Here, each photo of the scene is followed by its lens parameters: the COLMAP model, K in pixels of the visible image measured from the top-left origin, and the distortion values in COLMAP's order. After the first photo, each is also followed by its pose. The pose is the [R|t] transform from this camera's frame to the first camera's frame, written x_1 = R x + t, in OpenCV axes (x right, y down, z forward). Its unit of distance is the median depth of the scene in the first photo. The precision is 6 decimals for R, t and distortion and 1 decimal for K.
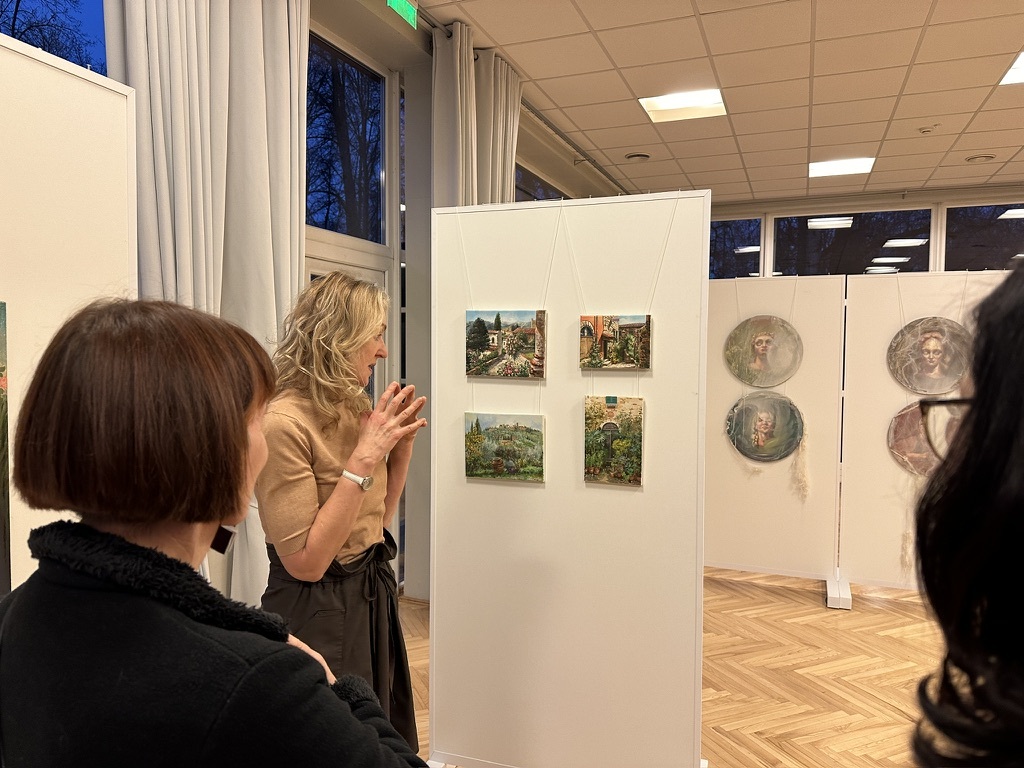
lens RADIAL K [[702.2, 0, 512.0], [0, 702.2, 384.0], [0, 0, 1]] dist [0.032496, -0.006939]
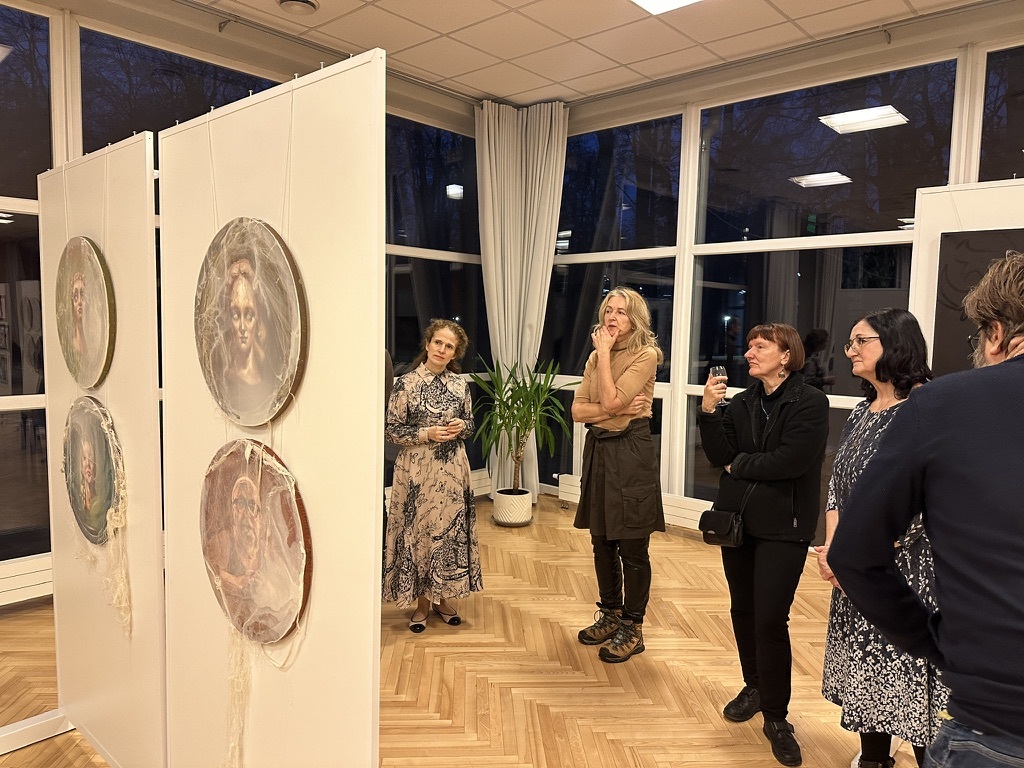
lens RADIAL K [[702.2, 0, 512.0], [0, 702.2, 384.0], [0, 0, 1]] dist [0.032496, -0.006939]
pose [[0.938374, 0.032075, -0.344130, 0.849550], [-0.023214, 0.999285, 0.029841, -0.022000], [0.344841, -0.020013, 0.938448, 0.691785]]
